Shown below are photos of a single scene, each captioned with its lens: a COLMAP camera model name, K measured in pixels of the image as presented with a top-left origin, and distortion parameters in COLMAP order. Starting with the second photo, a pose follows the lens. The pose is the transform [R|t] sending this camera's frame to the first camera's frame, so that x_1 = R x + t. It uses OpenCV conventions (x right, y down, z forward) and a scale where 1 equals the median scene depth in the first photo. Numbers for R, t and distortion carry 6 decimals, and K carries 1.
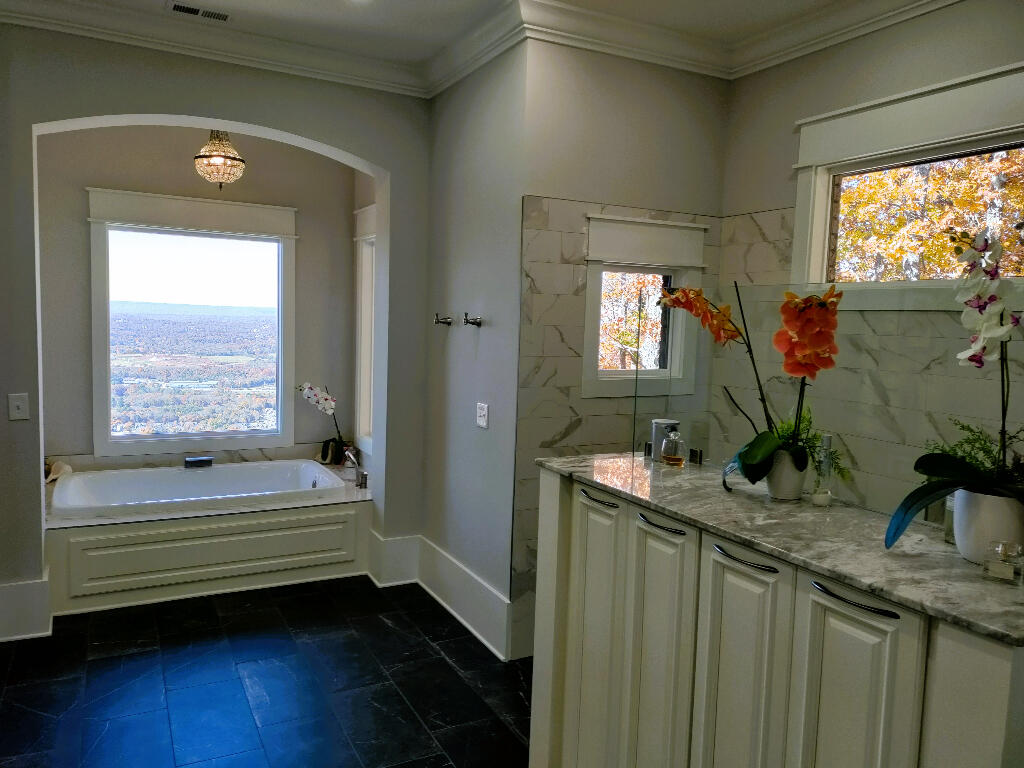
lens RADIAL K [[771.2, 0, 512.0], [0, 771.2, 384.0], [0, 0, 1]] dist [0.057138, 0.002296]
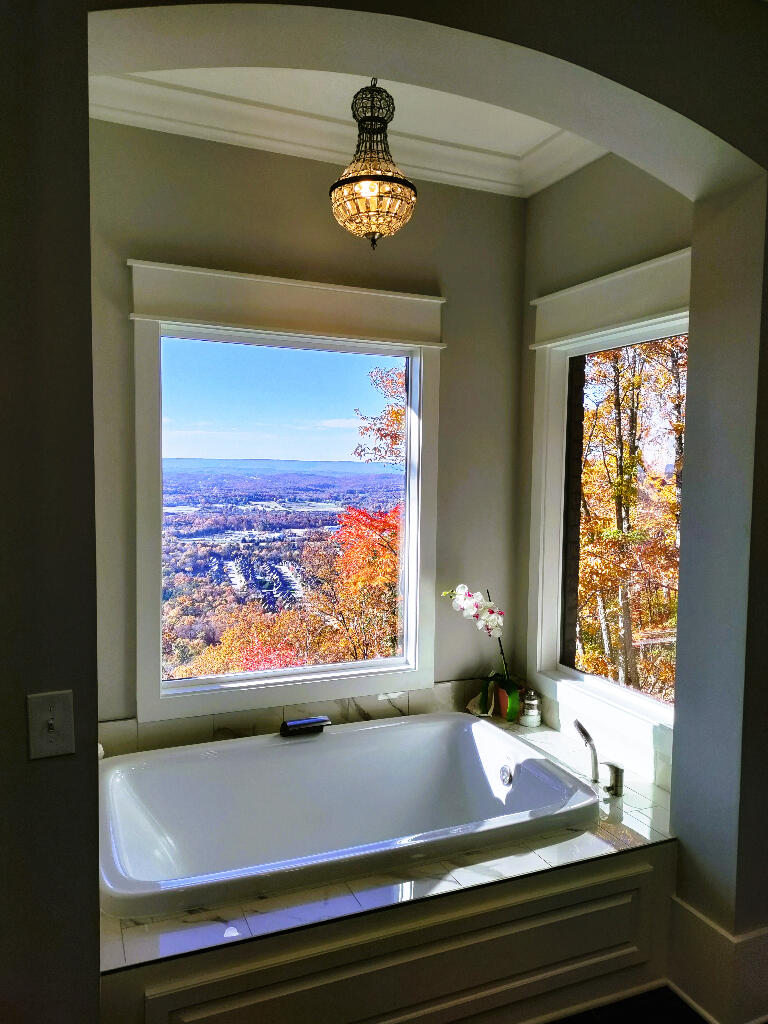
lens RADIAL K [[771.2, 0, 402.0], [0, 771.2, 517.0], [0, 0, 1]] dist [0.057138, 0.002296]
pose [[0.997965, -0.014272, -0.062141, -0.288809], [0.013255, 0.999772, -0.016752, -0.047987], [0.062366, 0.015894, 0.997927, 0.418760]]
